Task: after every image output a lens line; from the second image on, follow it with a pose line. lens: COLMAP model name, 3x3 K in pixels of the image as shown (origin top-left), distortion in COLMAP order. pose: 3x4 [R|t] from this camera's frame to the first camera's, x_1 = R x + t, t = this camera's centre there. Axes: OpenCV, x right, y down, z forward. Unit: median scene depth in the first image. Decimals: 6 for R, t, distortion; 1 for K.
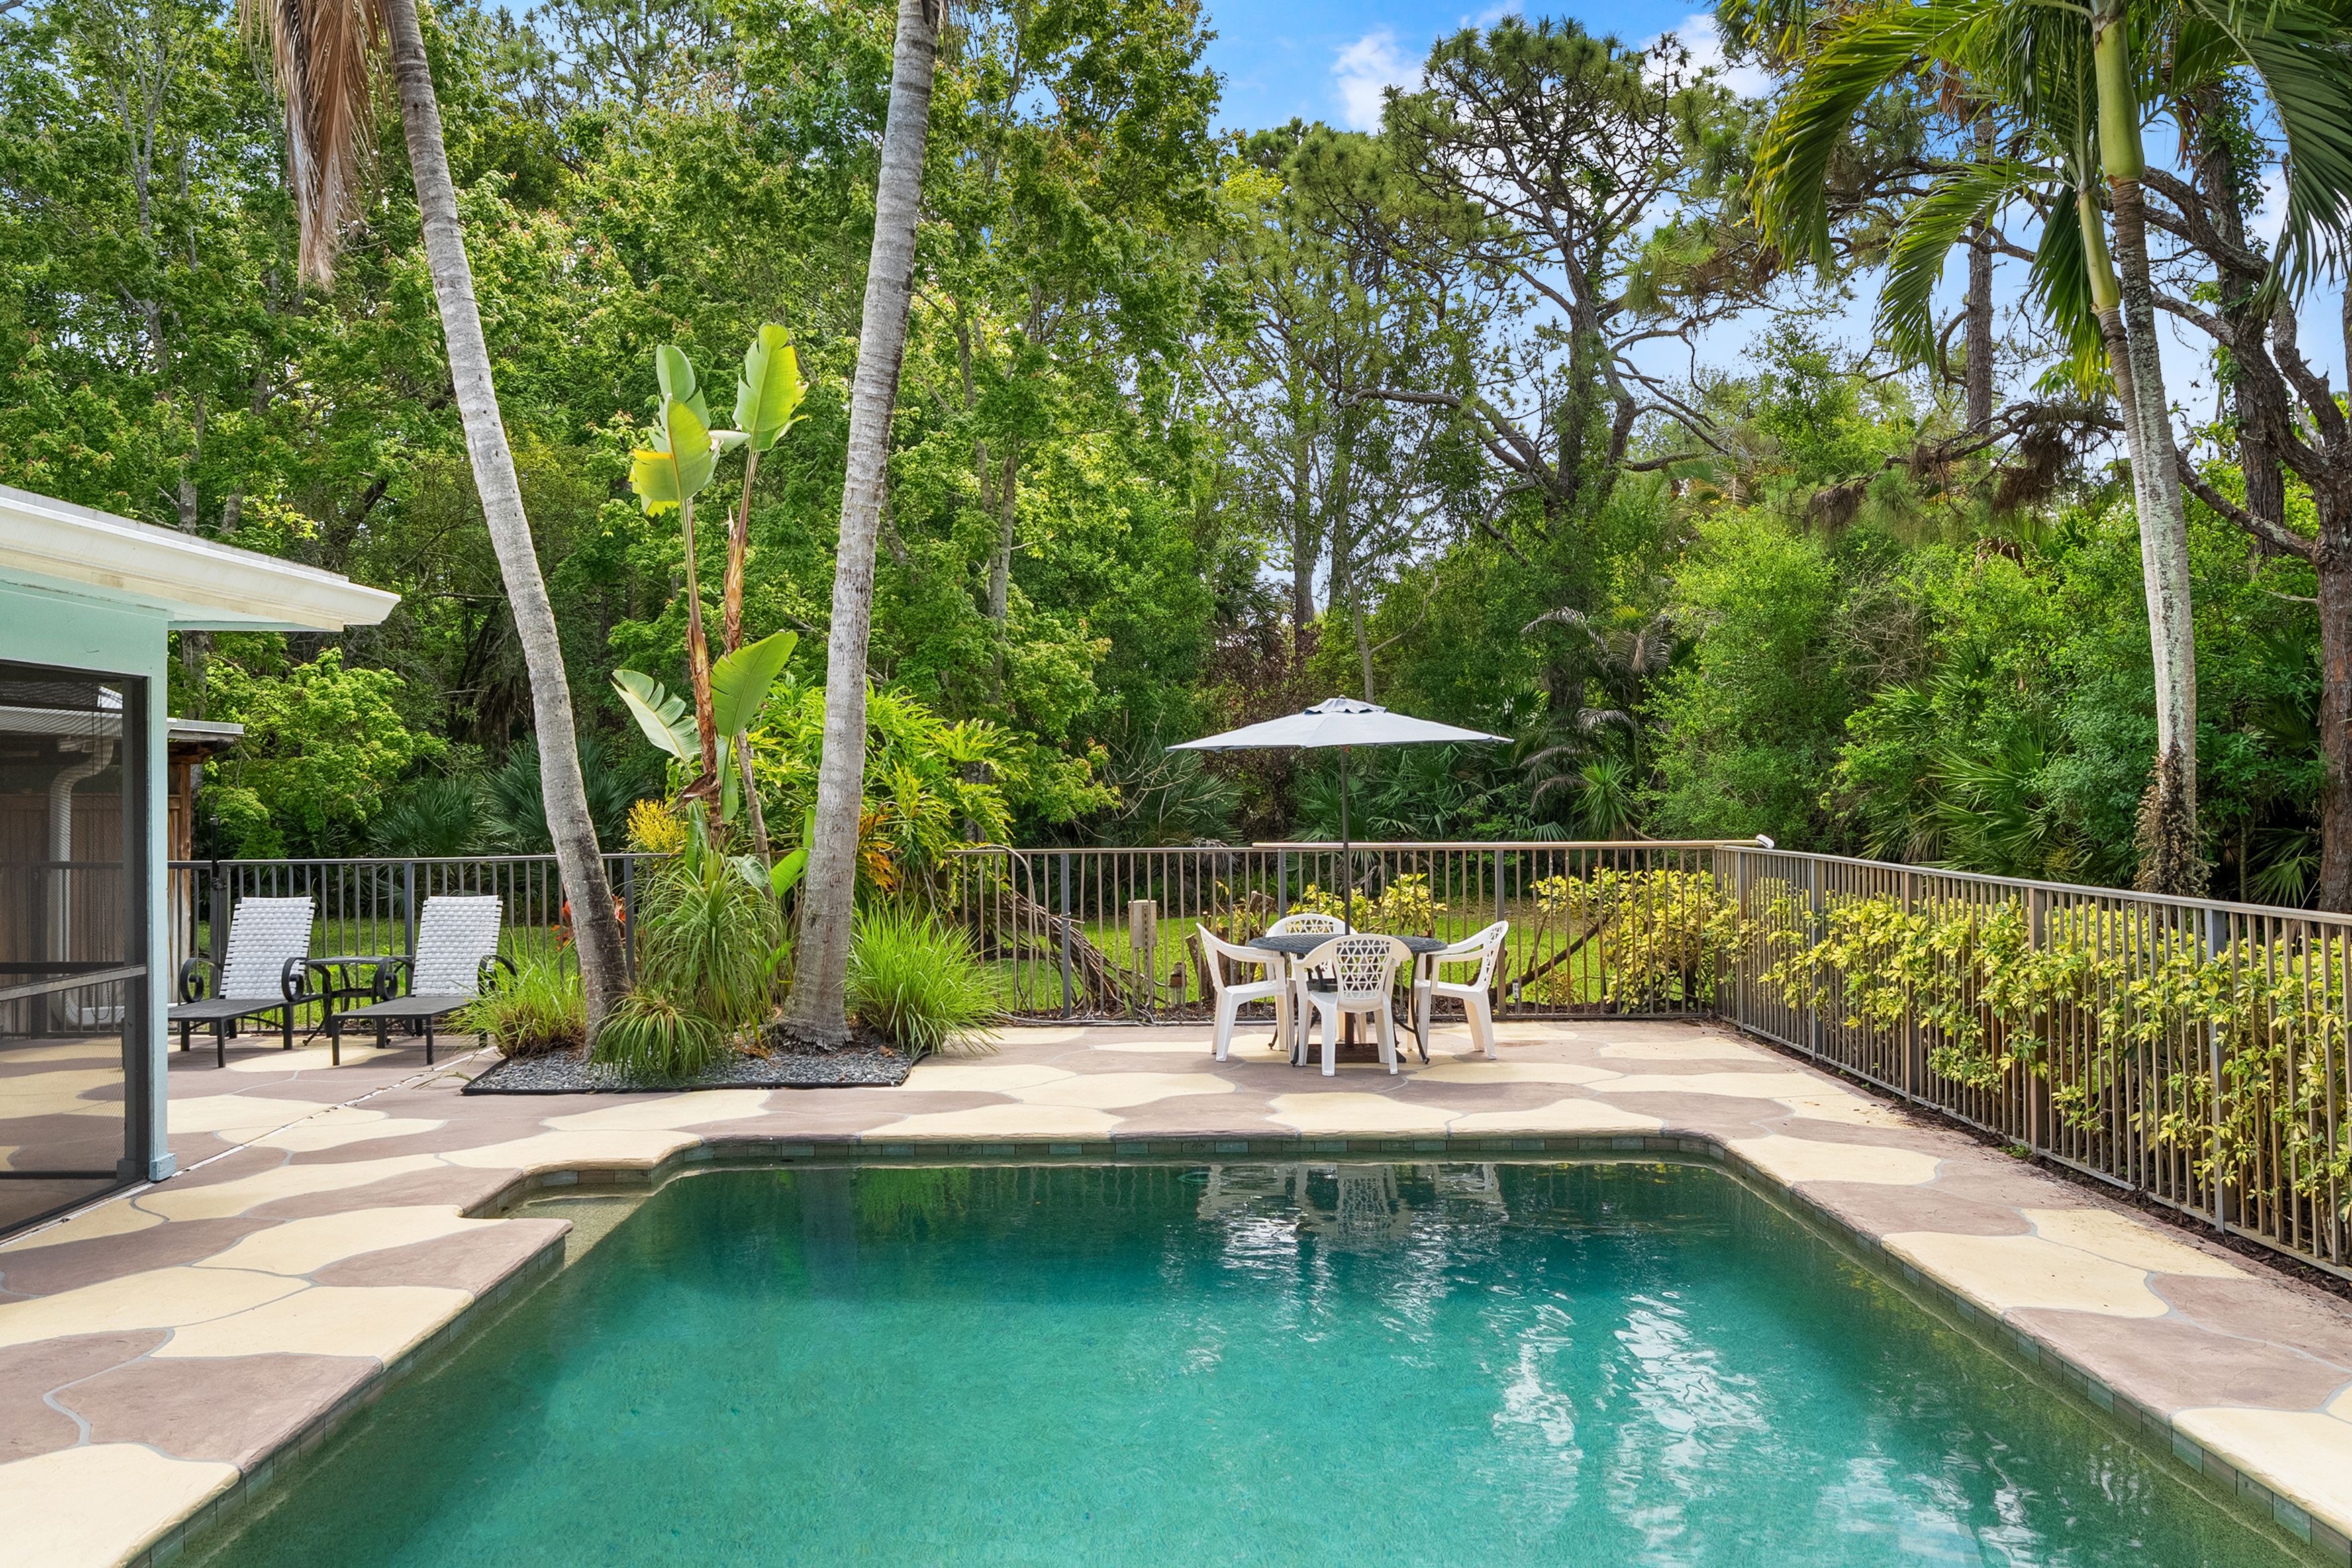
lens RADIAL K [[2045.2, 0, 1177.8], [0, 2045.2, 777.8], [0, 0, 1]] dist [-0.002448, 0.000624]
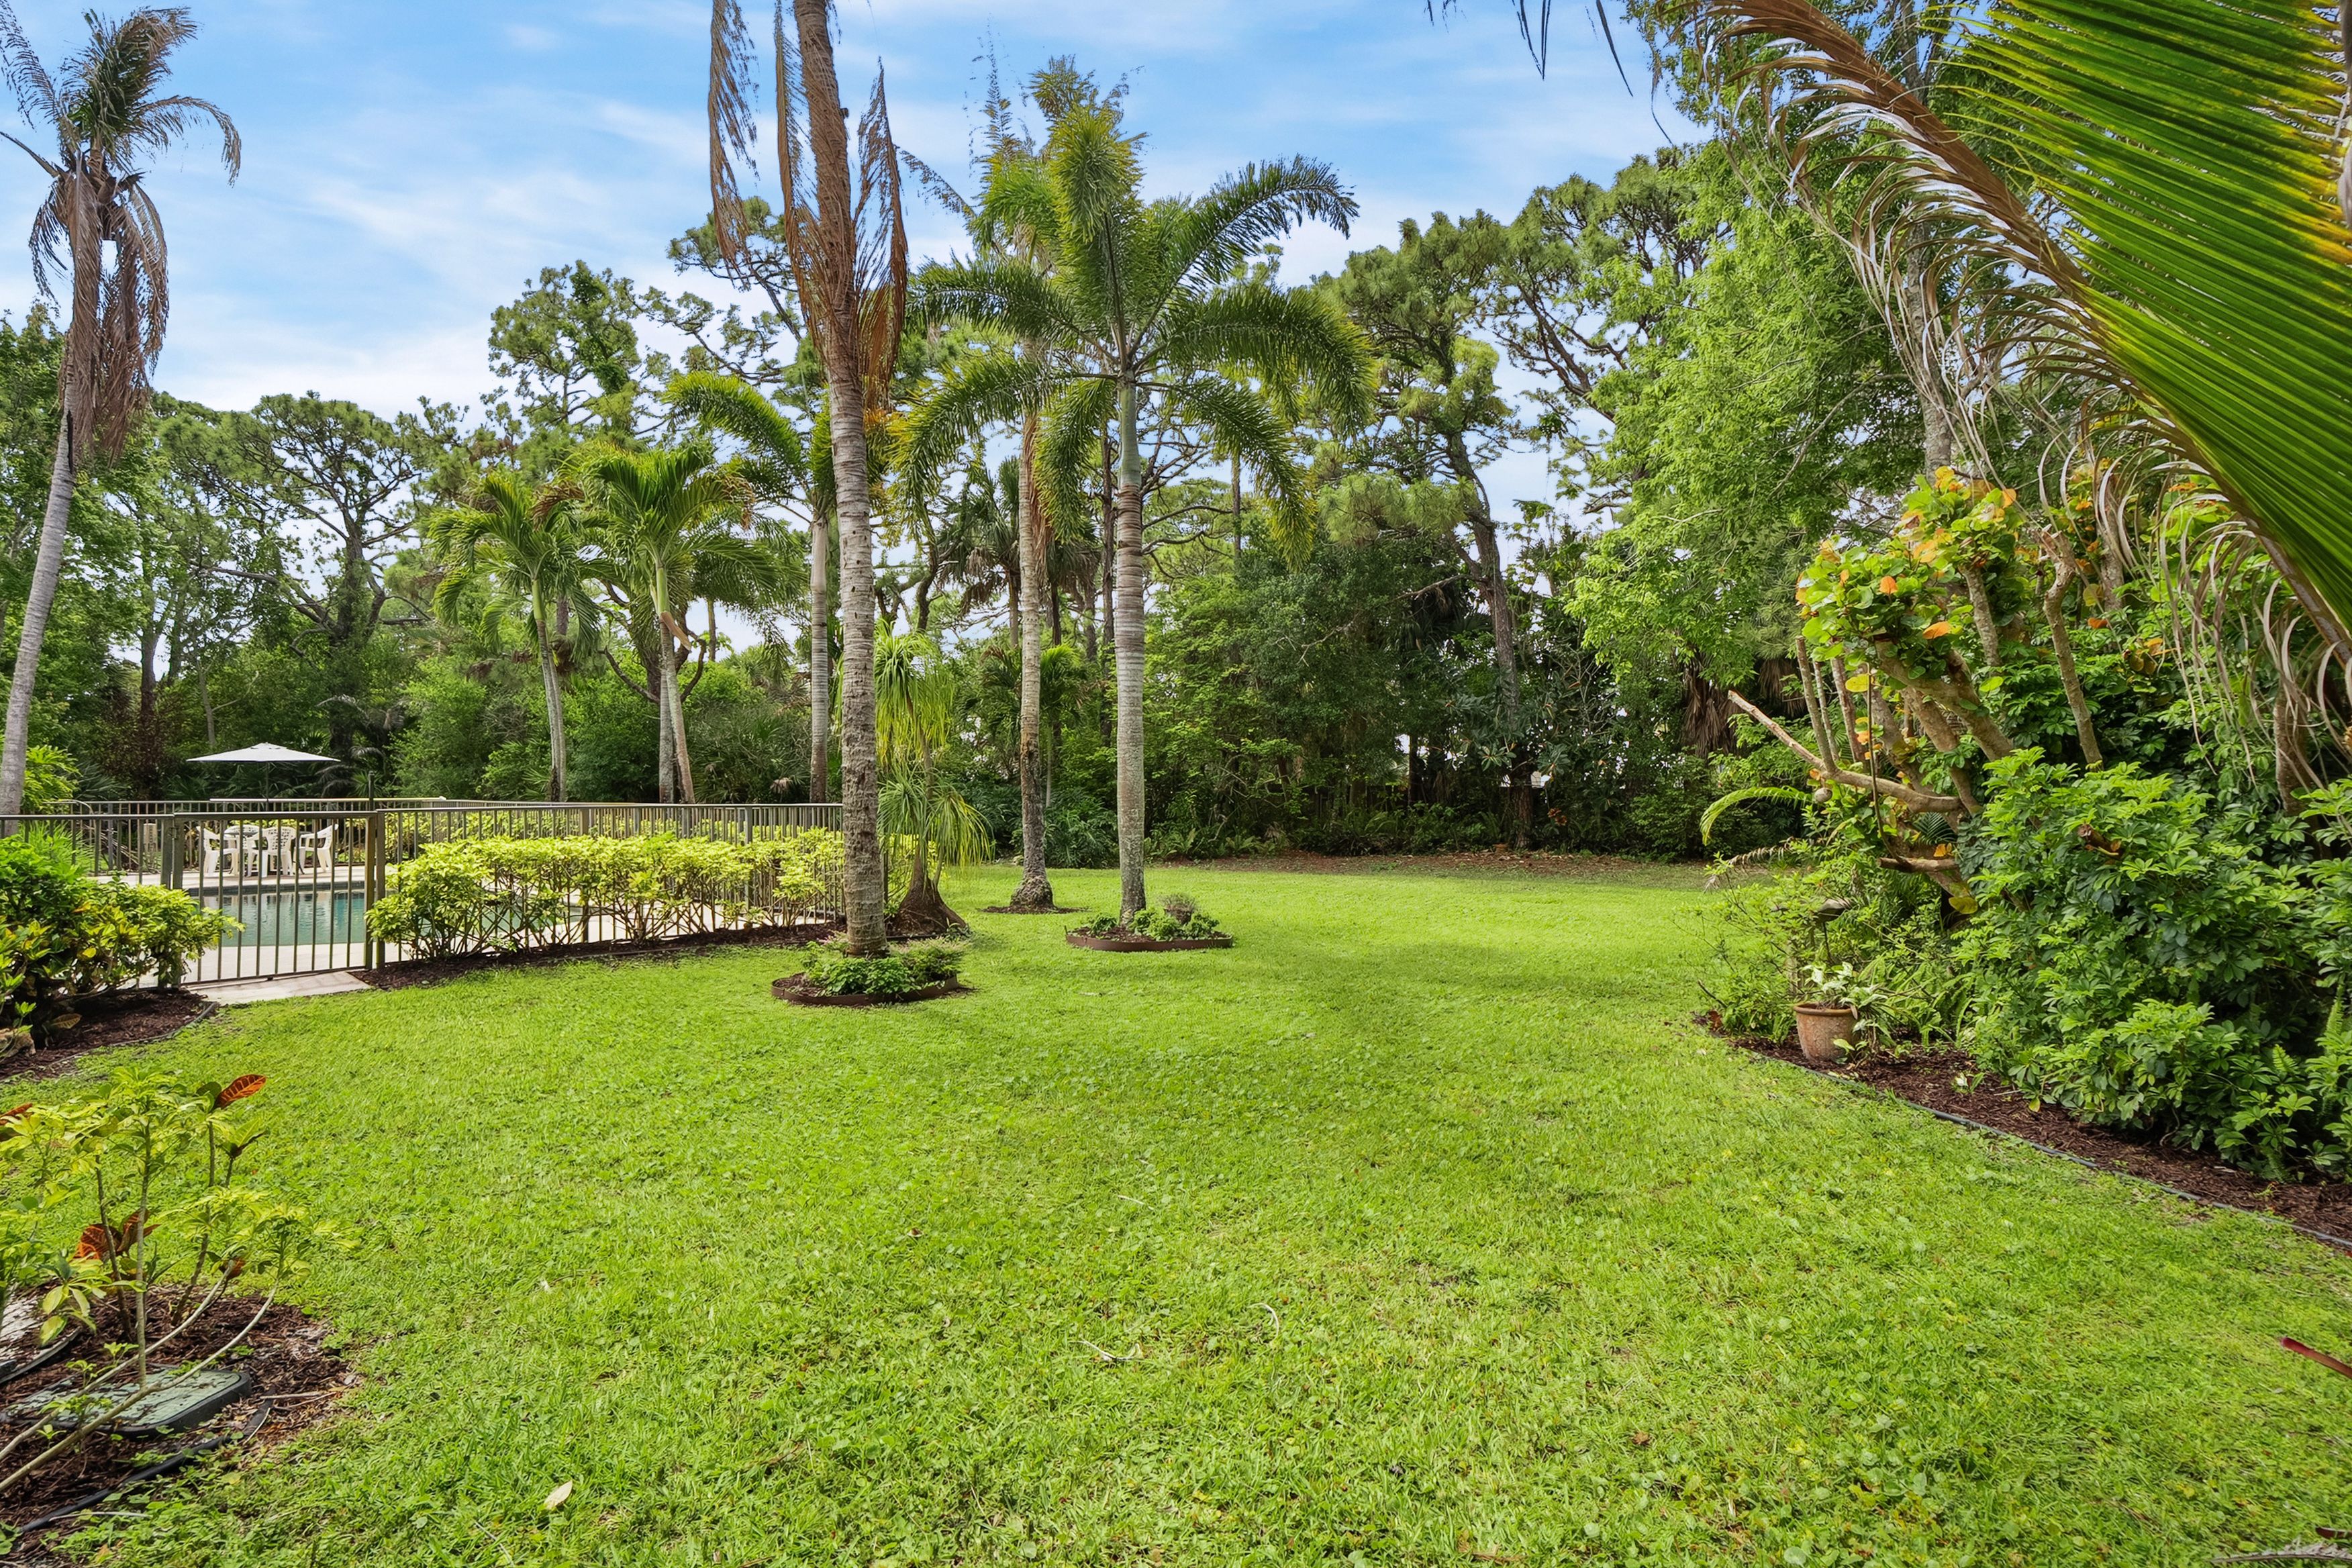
lens RADIAL K [[1241.6, 0, 1182.0], [0, 1241.6, 783.1], [0, 0, 1]] dist [0.001569, 0.000340]
pose [[0.700055, 0.007907, 0.714045, -0.098244], [-0.001917, 0.999956, -0.009194, 0.010943], [-0.714087, 0.005068, 0.700039, -0.412675]]
